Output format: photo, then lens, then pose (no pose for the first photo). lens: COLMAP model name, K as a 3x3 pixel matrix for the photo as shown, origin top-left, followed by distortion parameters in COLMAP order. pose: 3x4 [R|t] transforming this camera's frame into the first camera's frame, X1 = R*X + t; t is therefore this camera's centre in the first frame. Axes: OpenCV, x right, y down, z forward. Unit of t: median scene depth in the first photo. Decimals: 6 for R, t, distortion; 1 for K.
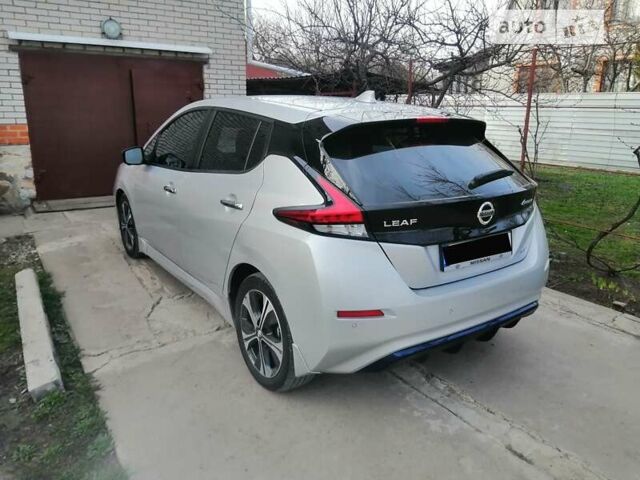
lens RADIAL K [[493.5, 0, 323.0], [0, 493.5, 239.2], [0, 0, 1]] dist [-0.003495, 0.013219]
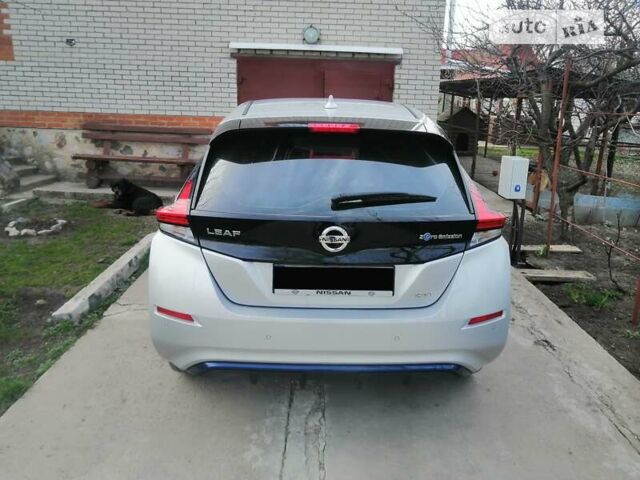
lens RADIAL K [[493.5, 0, 323.0], [0, 493.5, 239.2], [0, 0, 1]] dist [-0.003495, 0.013219]
pose [[0.838338, 0.163591, -0.520027, 0.272295], [-0.162117, 0.985569, 0.048693, -0.032609], [0.520488, 0.043484, 0.852761, 0.090517]]
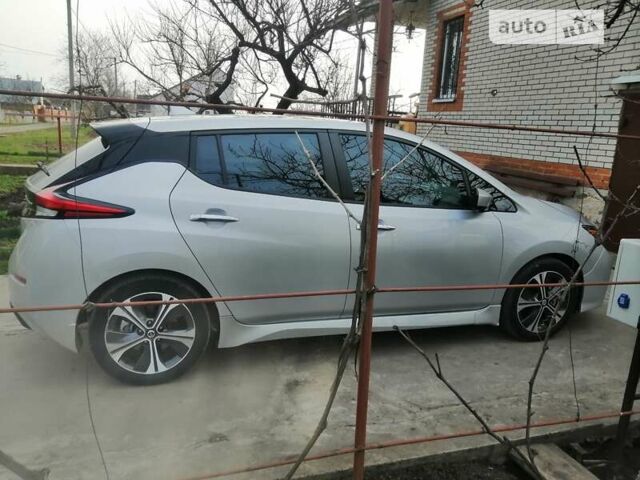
lens RADIAL K [[493.5, 0, 323.0], [0, 493.5, 239.2], [0, 0, 1]] dist [-0.003495, 0.013219]
pose [[-0.249983, 0.192340, -0.948954, 0.506932], [-0.306895, 0.913799, 0.266060, -0.201328], [0.918327, 0.357739, -0.169405, 0.729351]]
